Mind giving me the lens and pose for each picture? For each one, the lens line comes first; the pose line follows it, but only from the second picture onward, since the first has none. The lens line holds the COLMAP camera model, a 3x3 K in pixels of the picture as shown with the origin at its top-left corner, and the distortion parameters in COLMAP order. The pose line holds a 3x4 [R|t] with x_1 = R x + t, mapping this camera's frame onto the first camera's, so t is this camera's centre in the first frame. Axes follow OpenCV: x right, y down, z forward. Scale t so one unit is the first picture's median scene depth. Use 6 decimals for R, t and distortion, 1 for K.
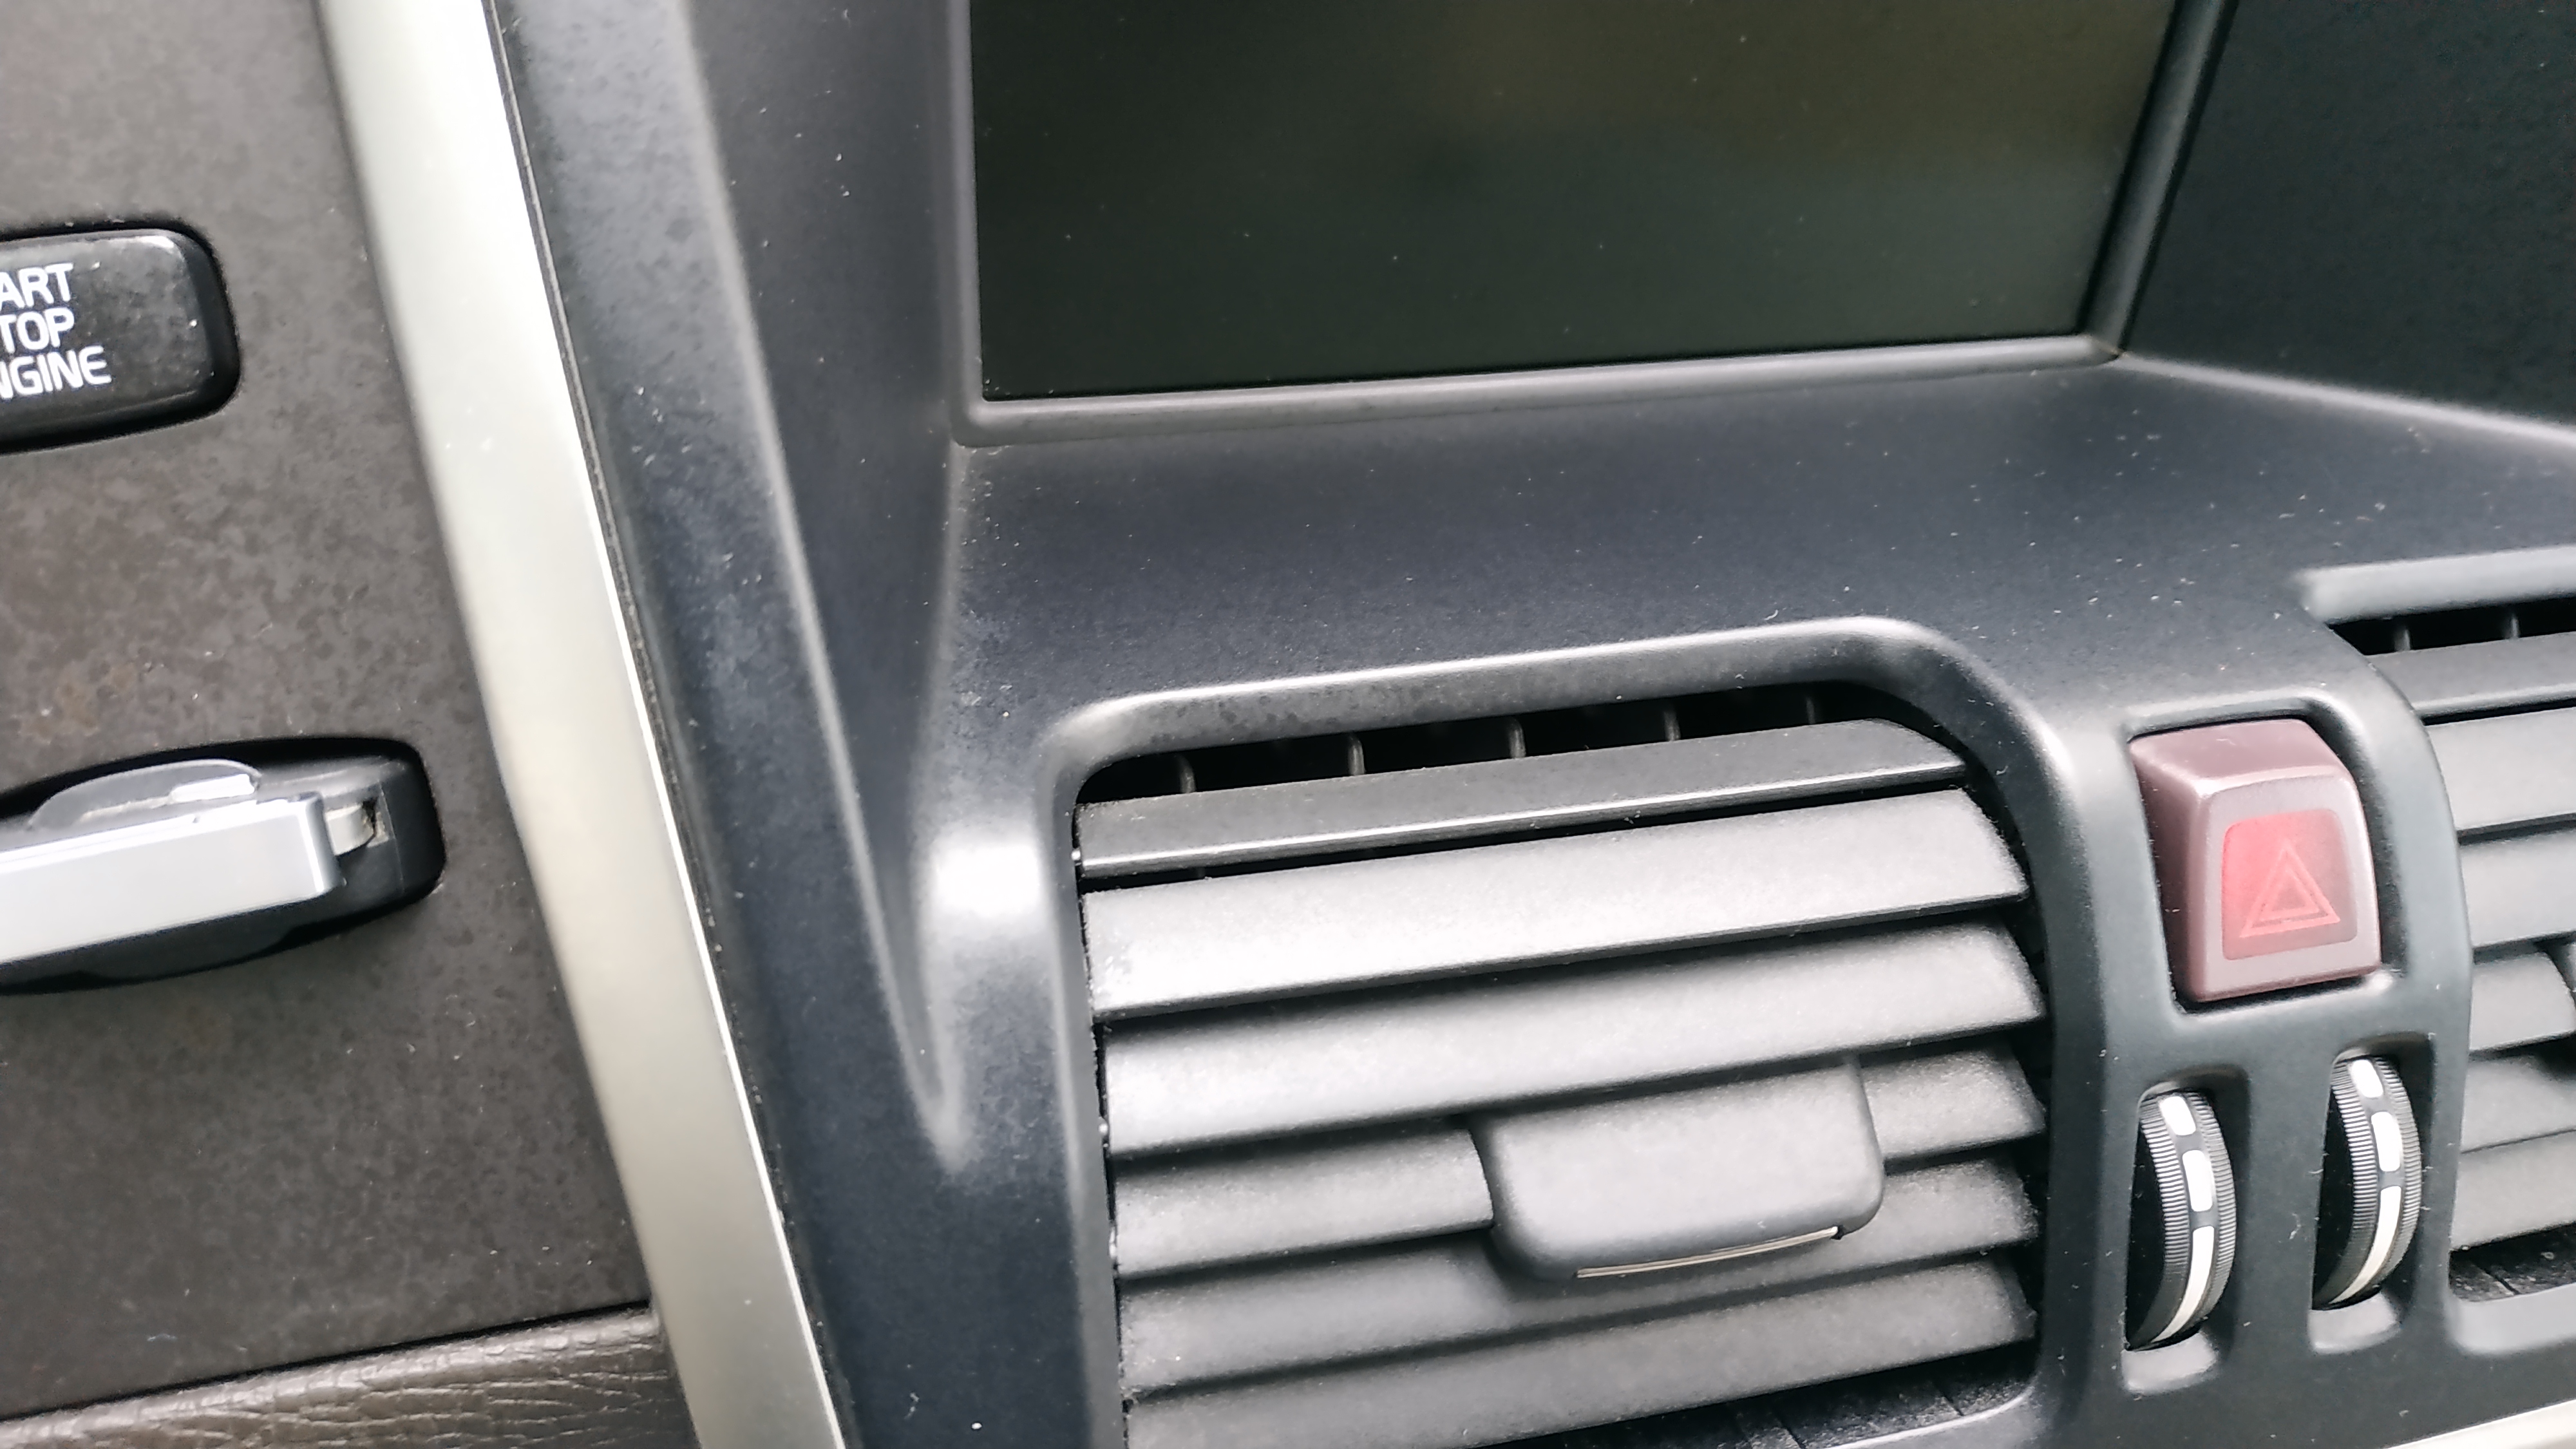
lens RADIAL K [[1889.9, 0, 1275.1], [0, 1889.9, 724.7], [0, 0, 1]] dist [-0.035011, 0.004759]
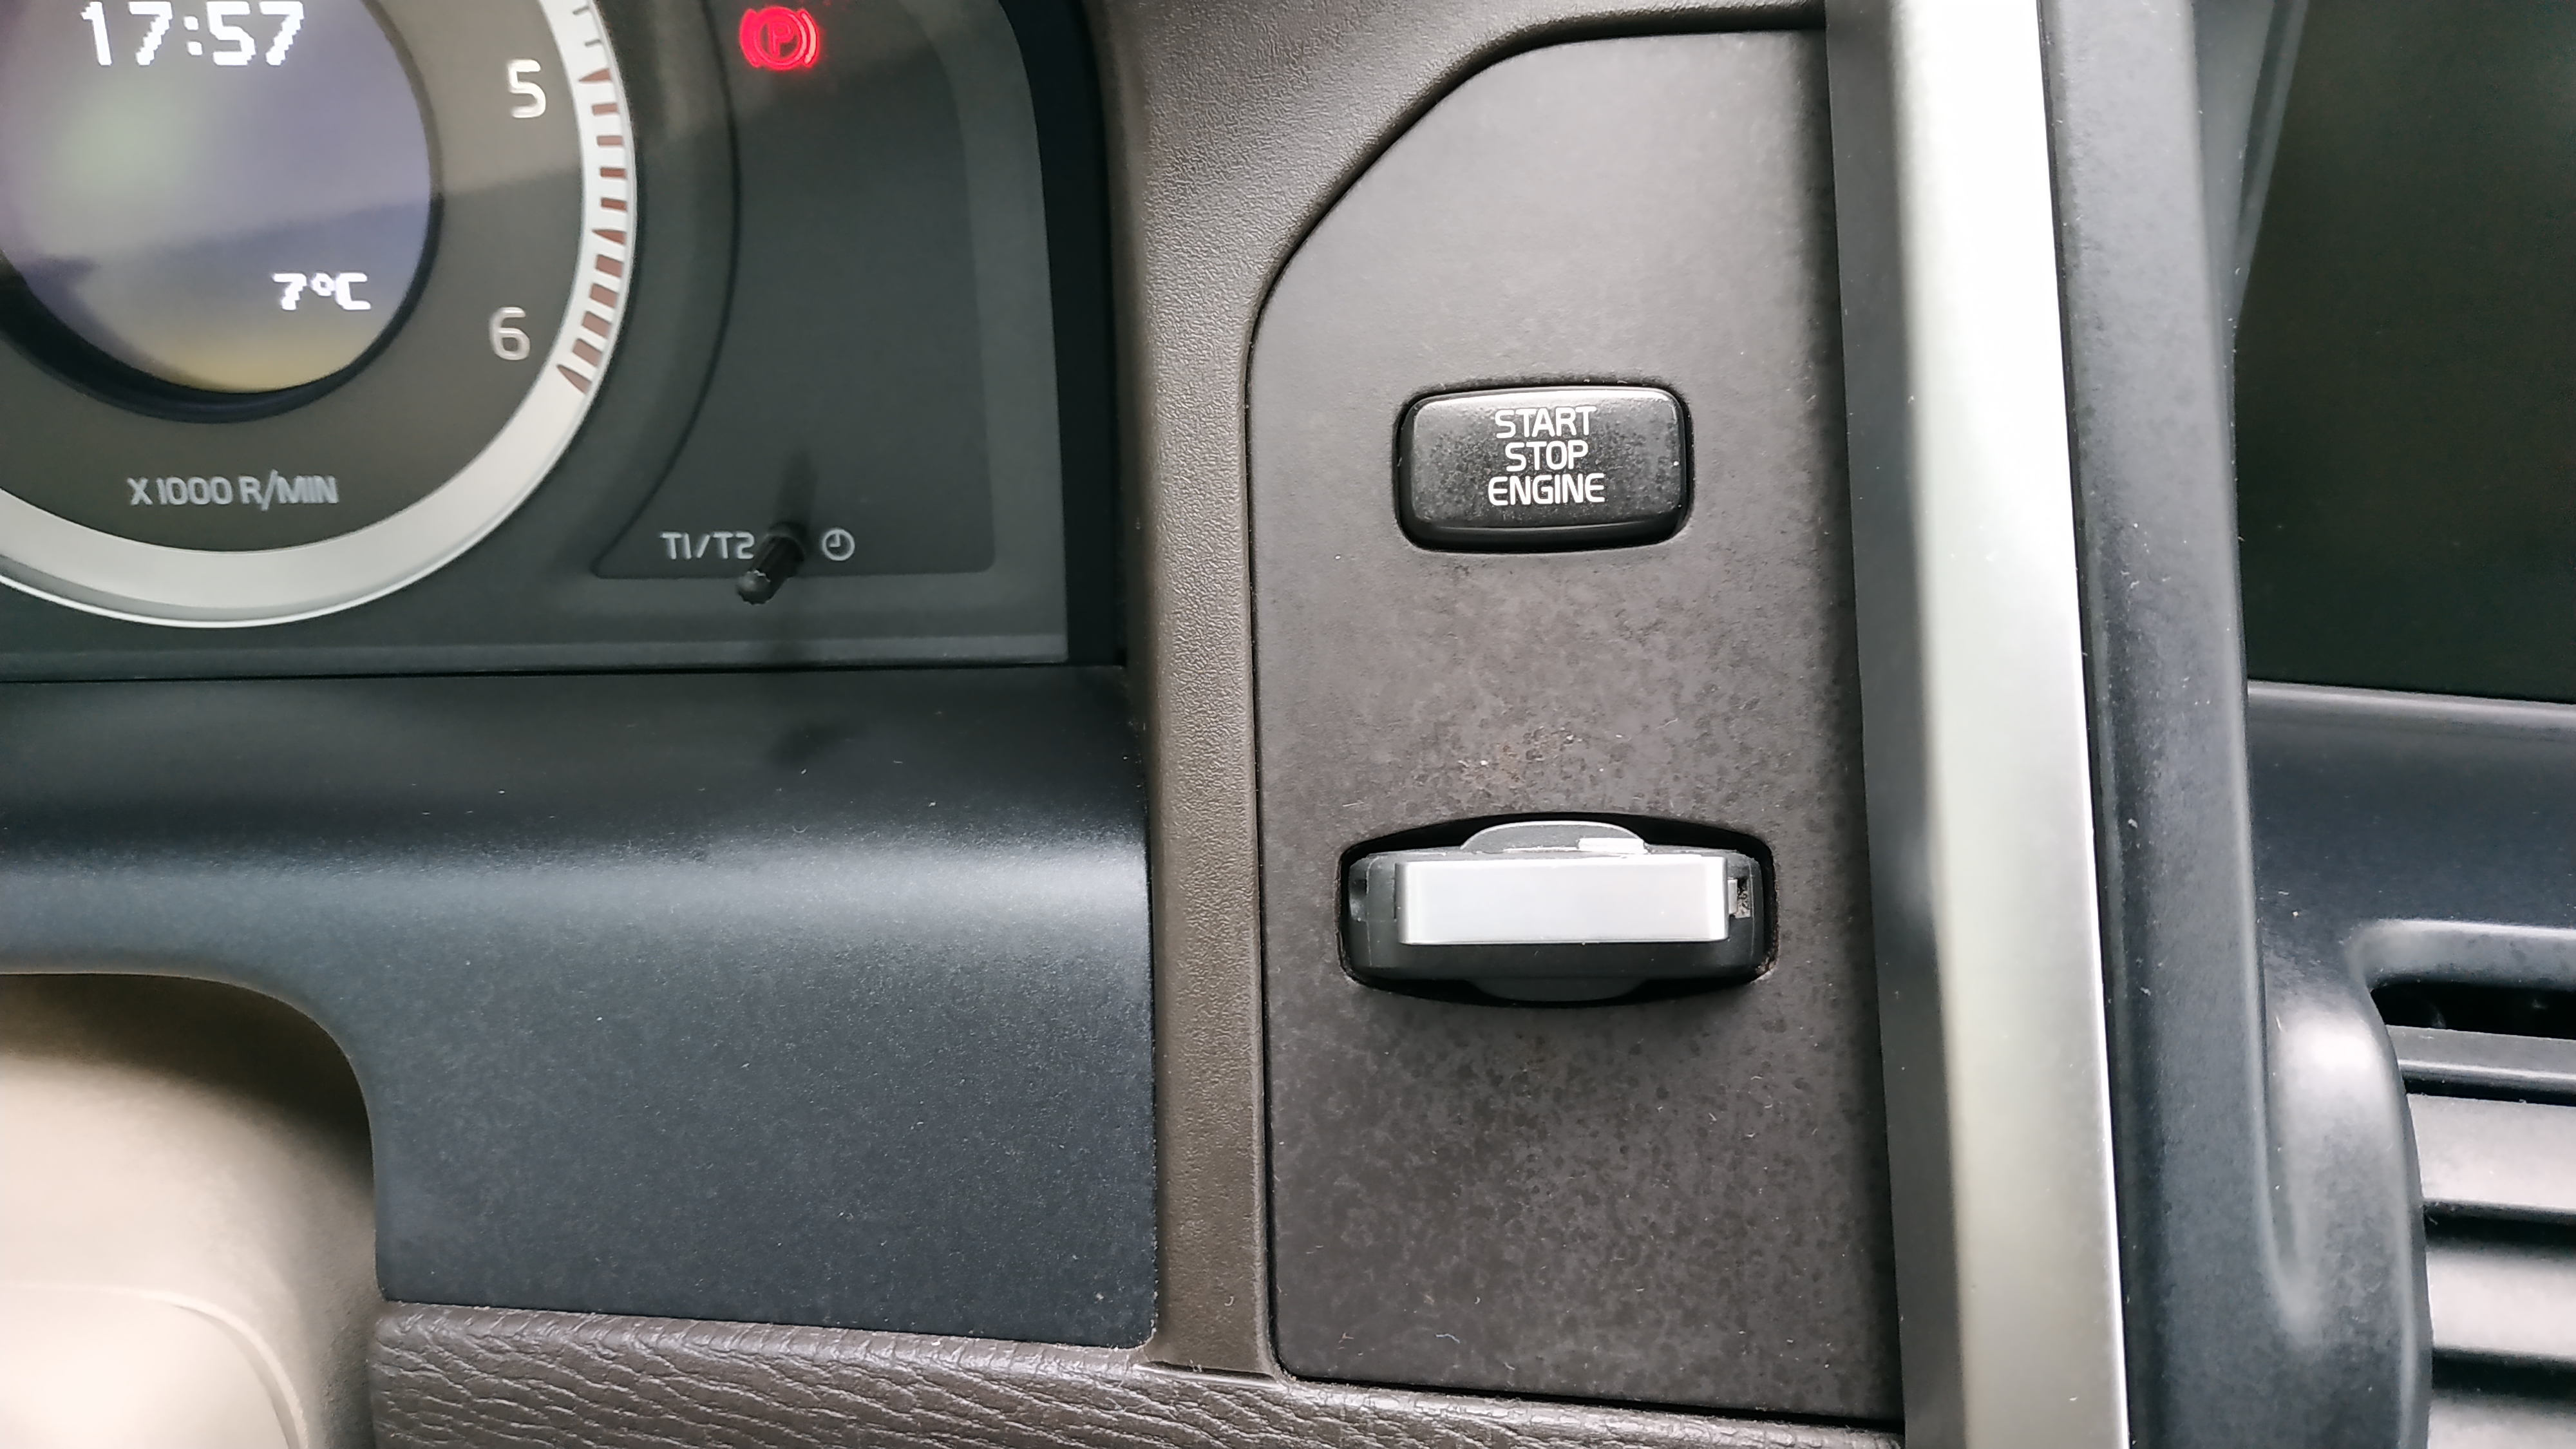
lens RADIAL K [[1889.9, 0, 1288.6], [0, 1889.9, 707.3], [0, 0, 1]] dist [-0.035011, 0.004759]
pose [[0.934040, 0.111549, -0.339303, -0.362191], [-0.192394, 0.957513, -0.214834, 0.237778], [0.300922, 0.265943, 0.915816, -0.152636]]
